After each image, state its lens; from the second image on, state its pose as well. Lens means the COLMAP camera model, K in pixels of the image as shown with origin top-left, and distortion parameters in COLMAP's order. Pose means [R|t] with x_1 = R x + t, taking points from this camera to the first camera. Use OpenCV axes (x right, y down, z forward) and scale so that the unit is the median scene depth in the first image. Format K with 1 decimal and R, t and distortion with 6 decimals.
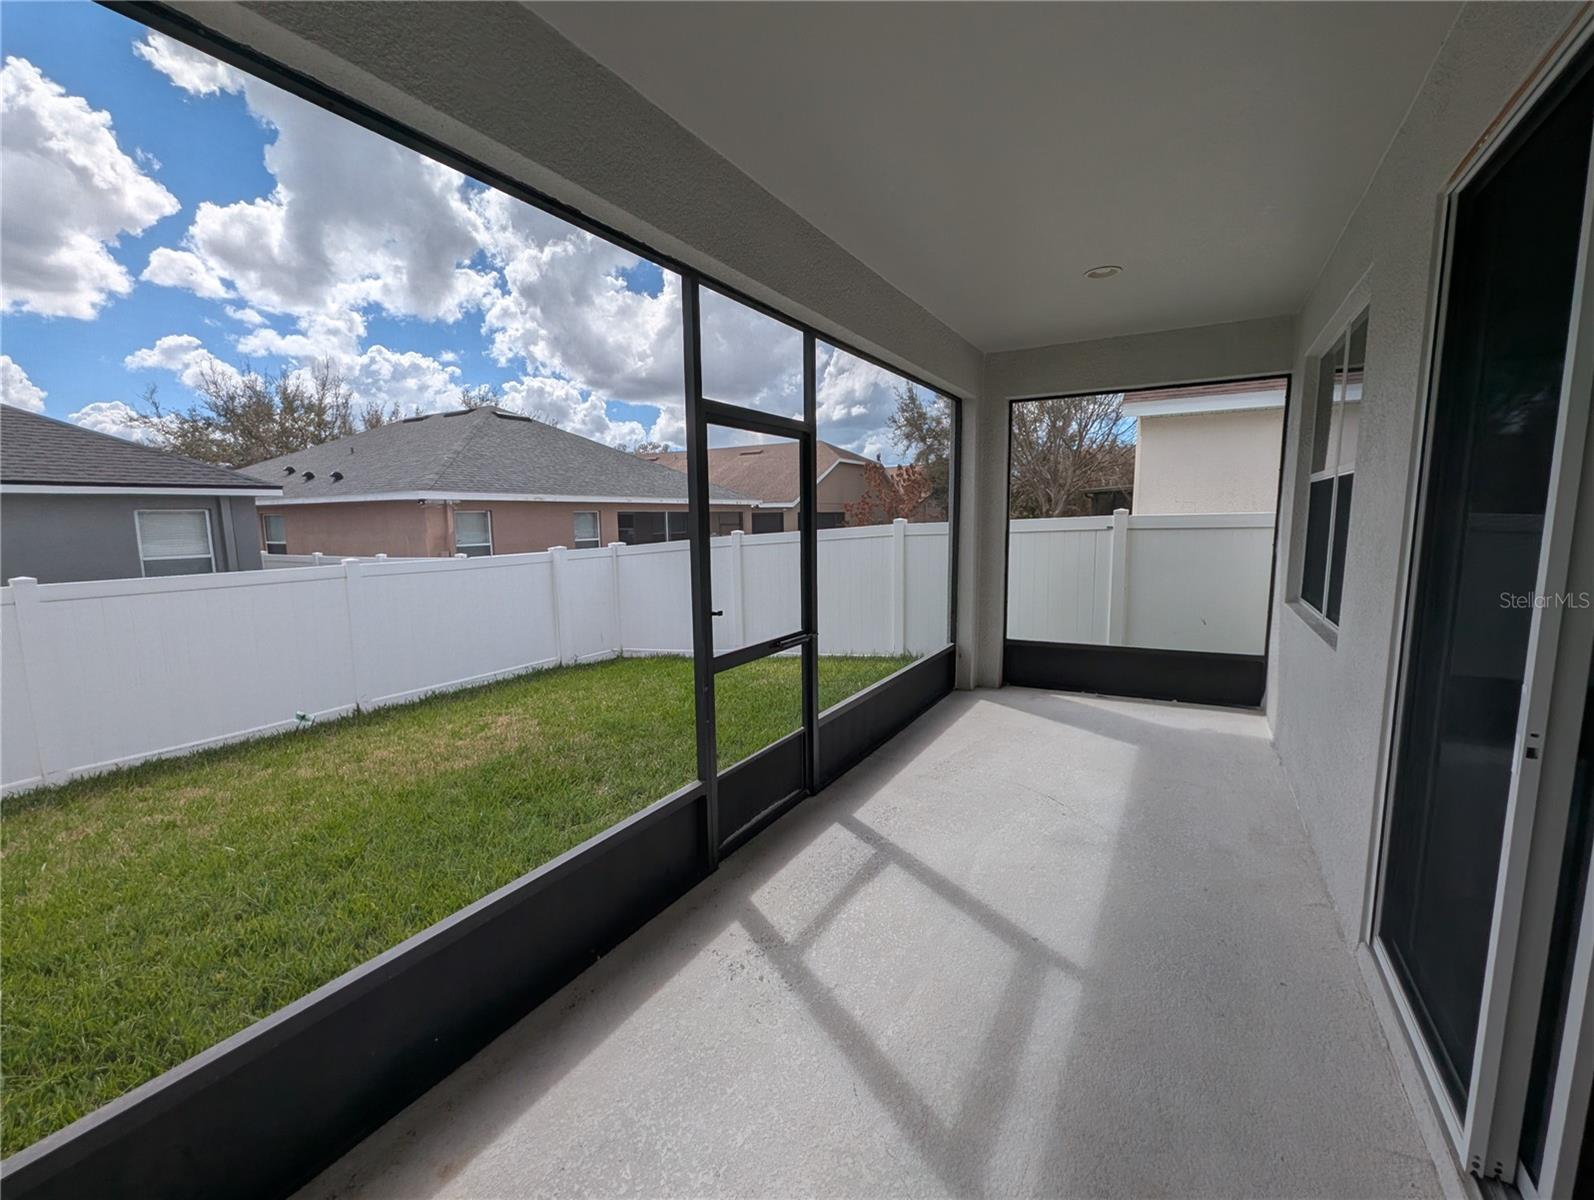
lens RADIAL K [[657.6, 0, 797.0], [0, 657.6, 600.0], [0, 0, 1]] dist [0.000653, -0.000461]
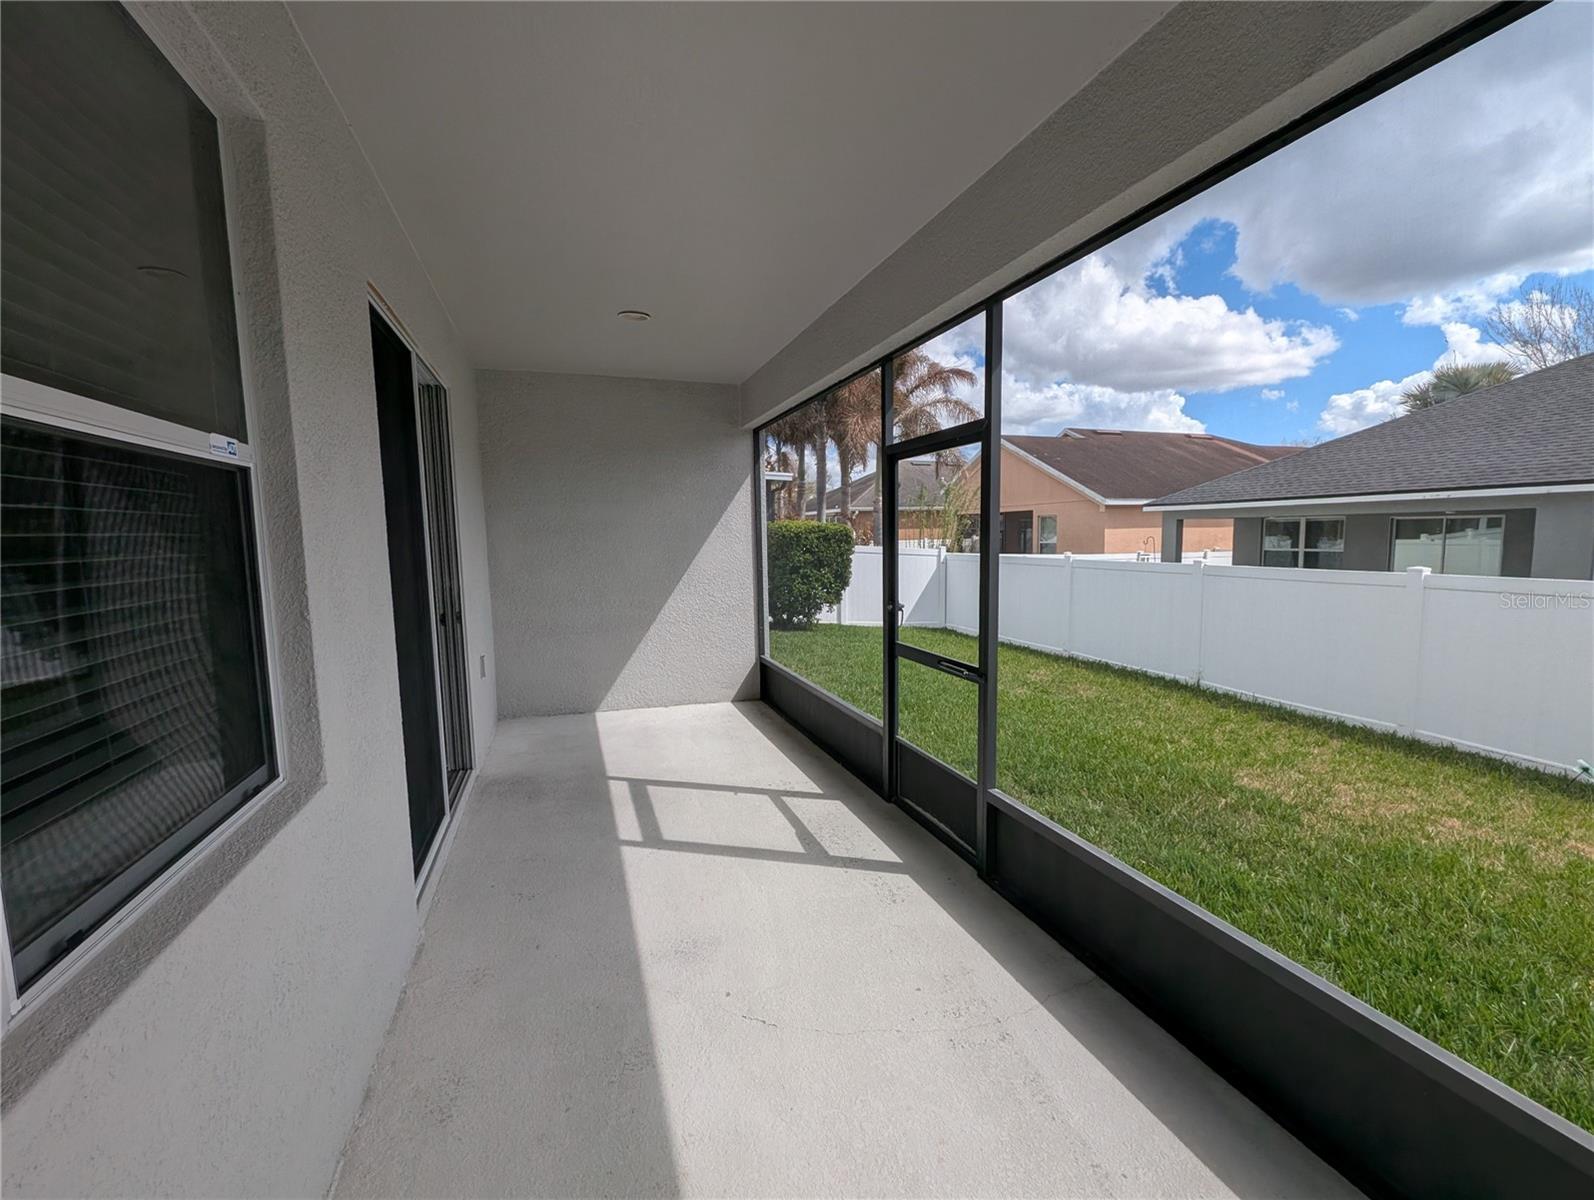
lens RADIAL K [[657.6, 0, 797.0], [0, 657.6, 600.0], [0, 0, 1]] dist [0.000653, -0.000461]
pose [[-0.644265, 0.098815, -0.758392, 0.901595], [-0.073661, 0.978991, 0.190135, -0.209039], [0.761247, 0.178361, -0.623450, 1.532863]]
